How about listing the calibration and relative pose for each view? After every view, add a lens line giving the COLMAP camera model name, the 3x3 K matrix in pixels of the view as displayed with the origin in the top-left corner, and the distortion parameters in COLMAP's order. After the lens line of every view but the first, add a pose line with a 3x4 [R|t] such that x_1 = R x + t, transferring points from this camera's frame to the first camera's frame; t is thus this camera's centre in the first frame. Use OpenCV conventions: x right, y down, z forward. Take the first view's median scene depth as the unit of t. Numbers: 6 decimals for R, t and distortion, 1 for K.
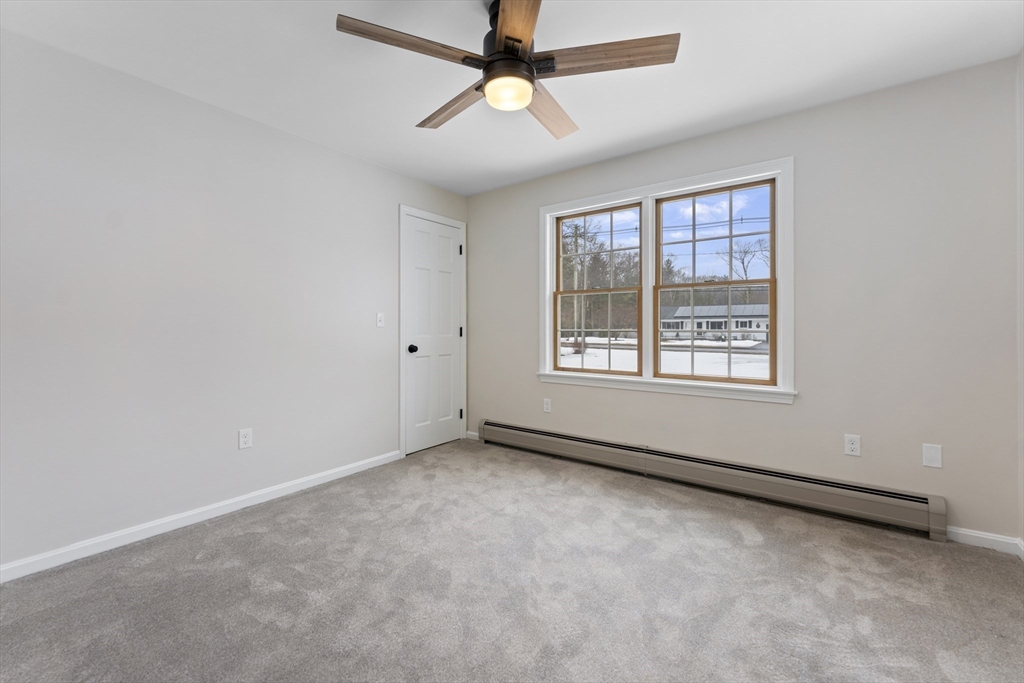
lens RADIAL K [[416.1, 0, 513.9], [0, 416.1, 327.2], [0, 0, 1]] dist [-0.000042, -0.000011]
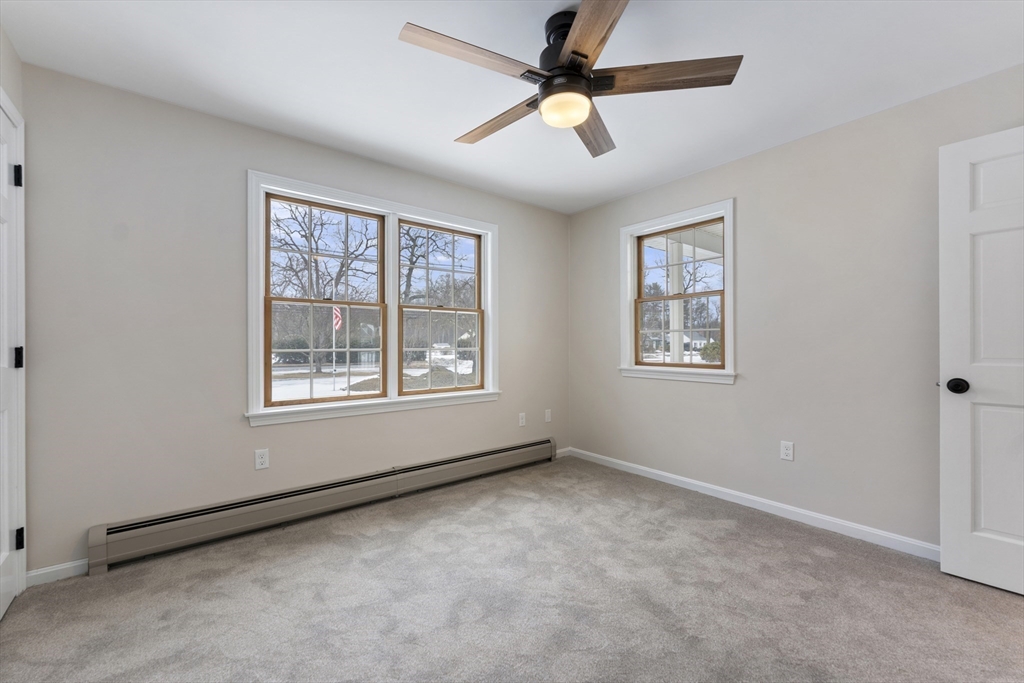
lens RADIAL K [[414.8, 0, 511.3], [0, 414.8, 340.7], [0, 0, 1]] dist [0.001657, -0.000227]
pose [[0.258912, 0.007027, 0.965875, -0.648958], [-0.000985, 0.999975, -0.007011, -0.006976], [-0.965900, 0.000864, 0.258912, 0.558733]]
